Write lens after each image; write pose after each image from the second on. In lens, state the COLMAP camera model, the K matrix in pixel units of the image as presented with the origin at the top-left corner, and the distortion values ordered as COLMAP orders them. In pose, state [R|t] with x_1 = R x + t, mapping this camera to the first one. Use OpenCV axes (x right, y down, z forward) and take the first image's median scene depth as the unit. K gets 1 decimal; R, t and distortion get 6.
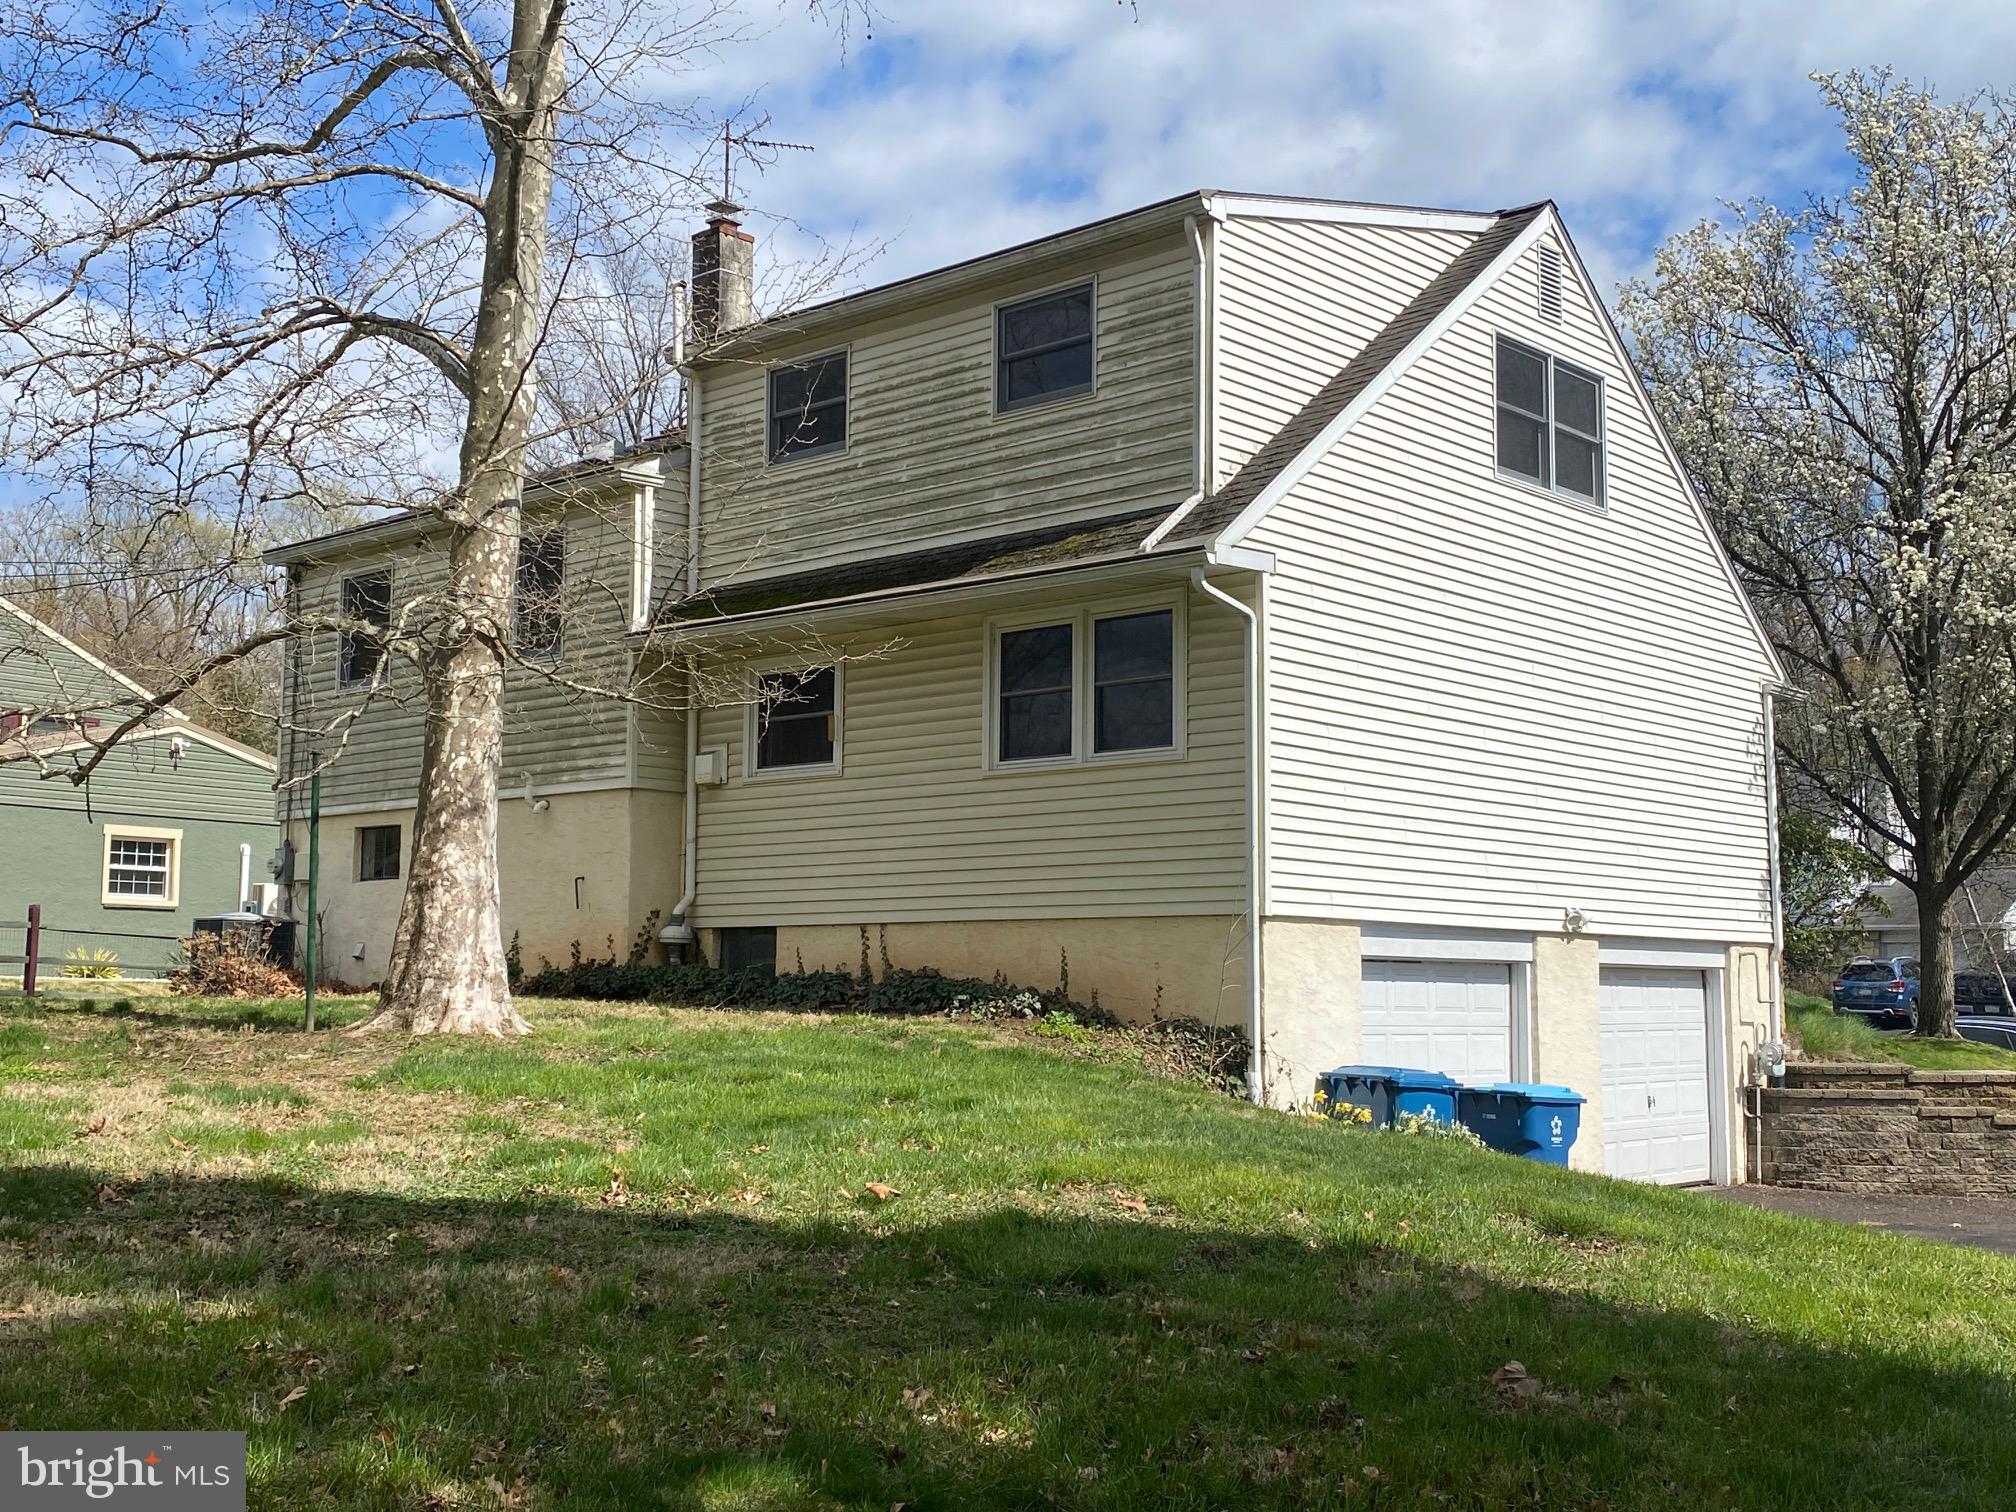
lens RADIAL K [[2212.5, 0, 984.1], [0, 2212.5, 720.8], [0, 0, 1]] dist [0.106359, -0.367806]
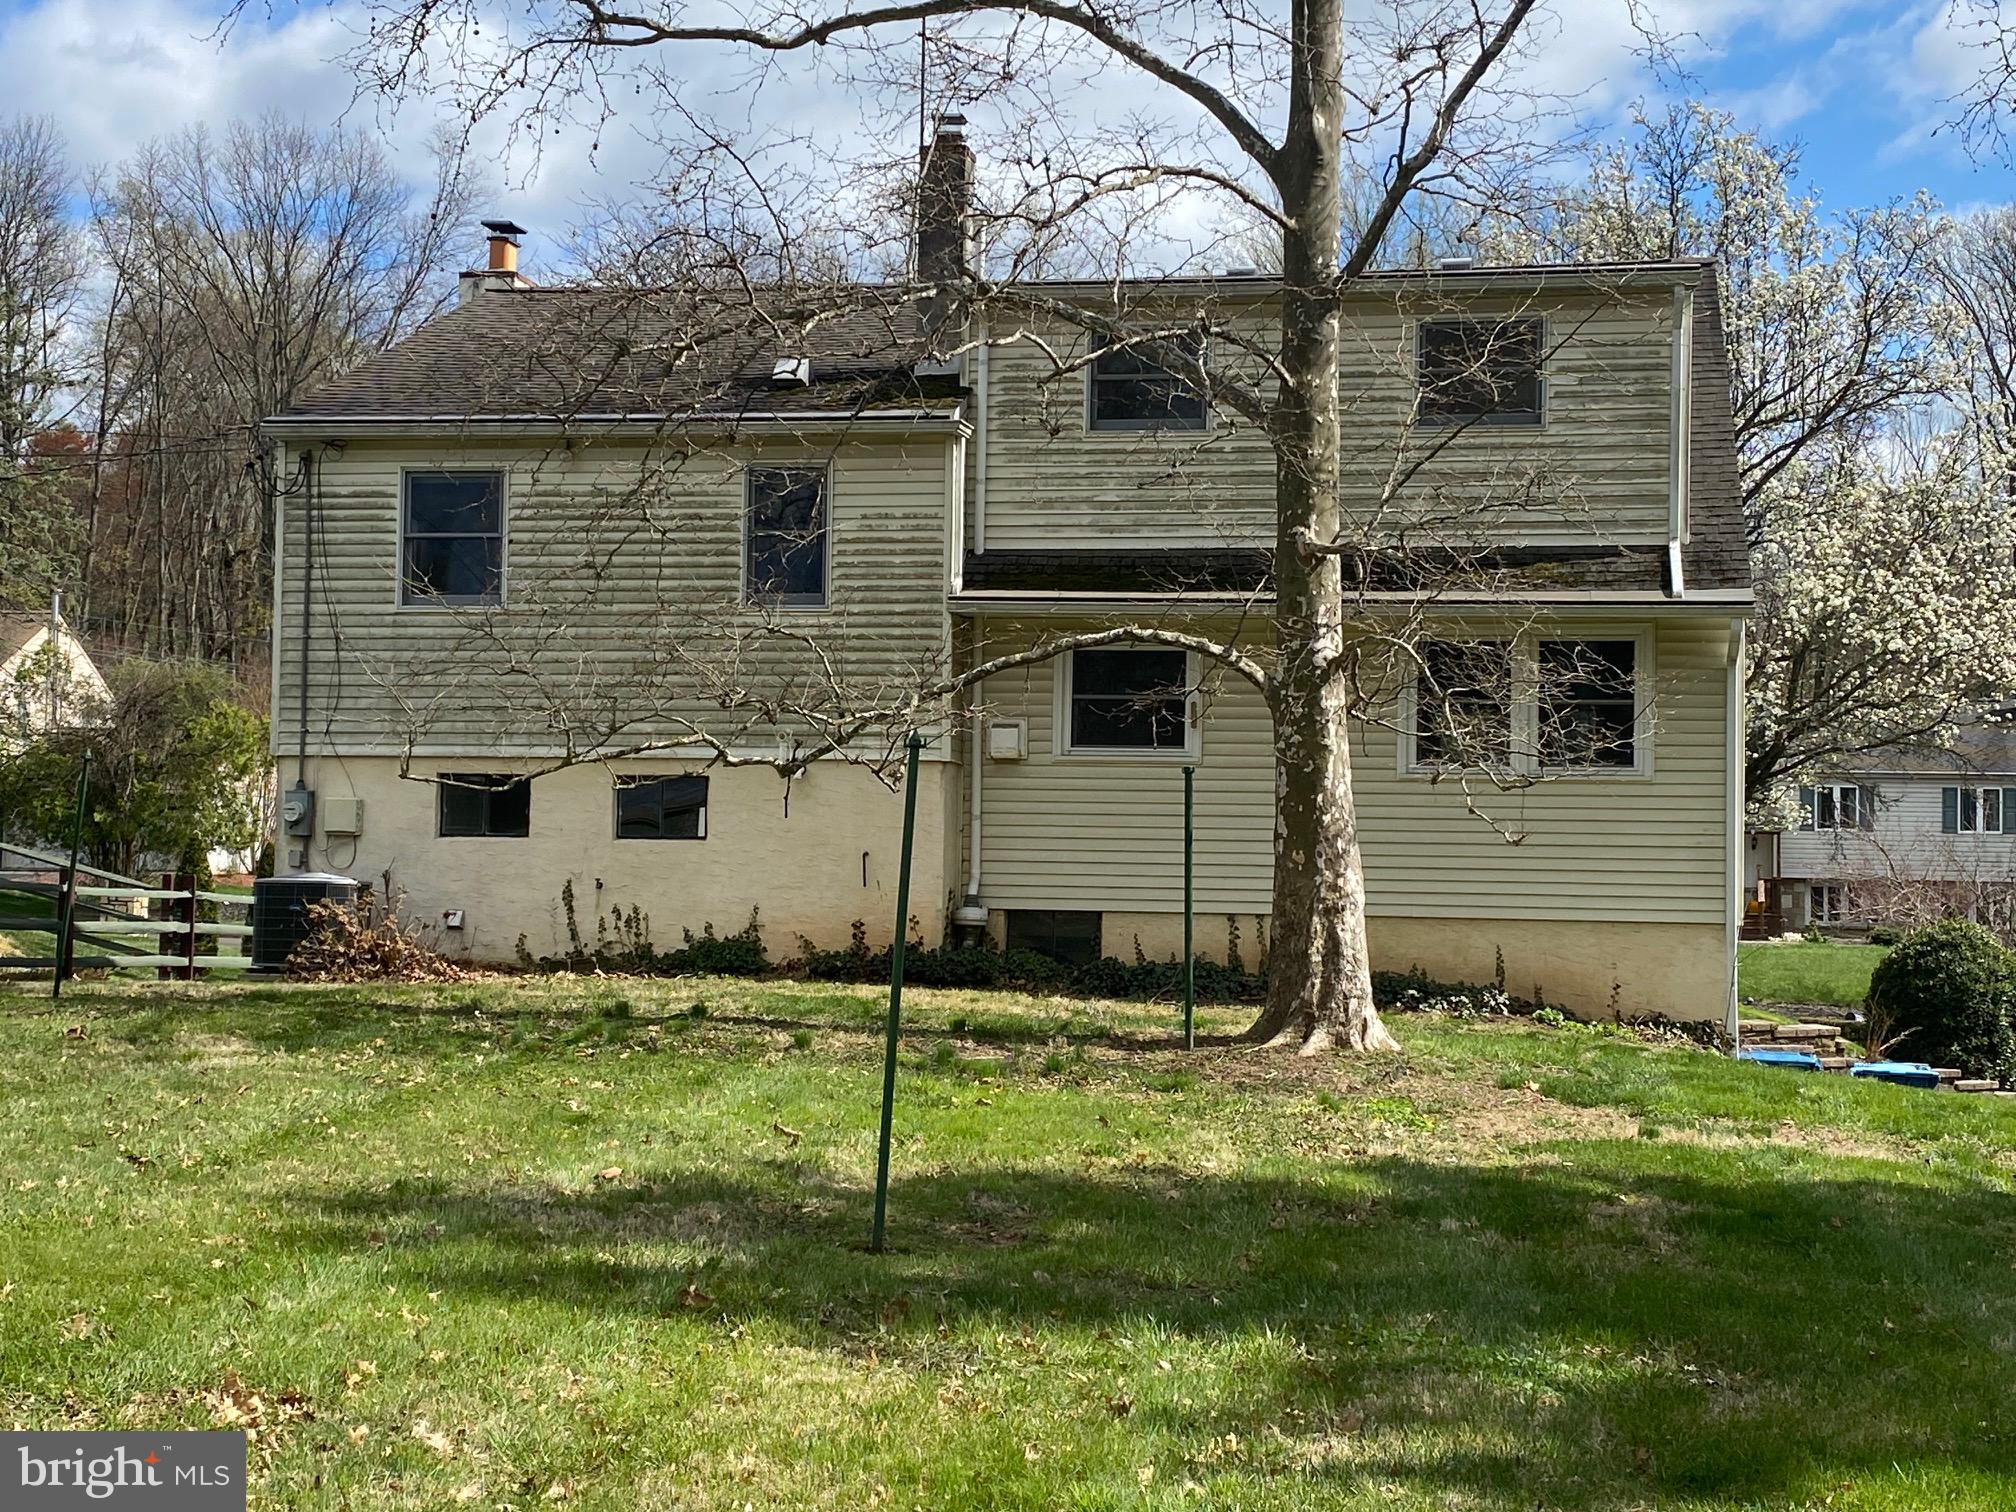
lens RADIAL K [[2835.0, 0, 1001.4], [0, 2835.0, 696.2], [0, 0, 1]] dist [0.084180, -0.097519]
pose [[0.855258, 0.043471, 0.516376, -0.779919], [-0.075400, 0.996310, 0.041010, -0.049435], [-0.512688, -0.074009, 0.855379, -0.037776]]
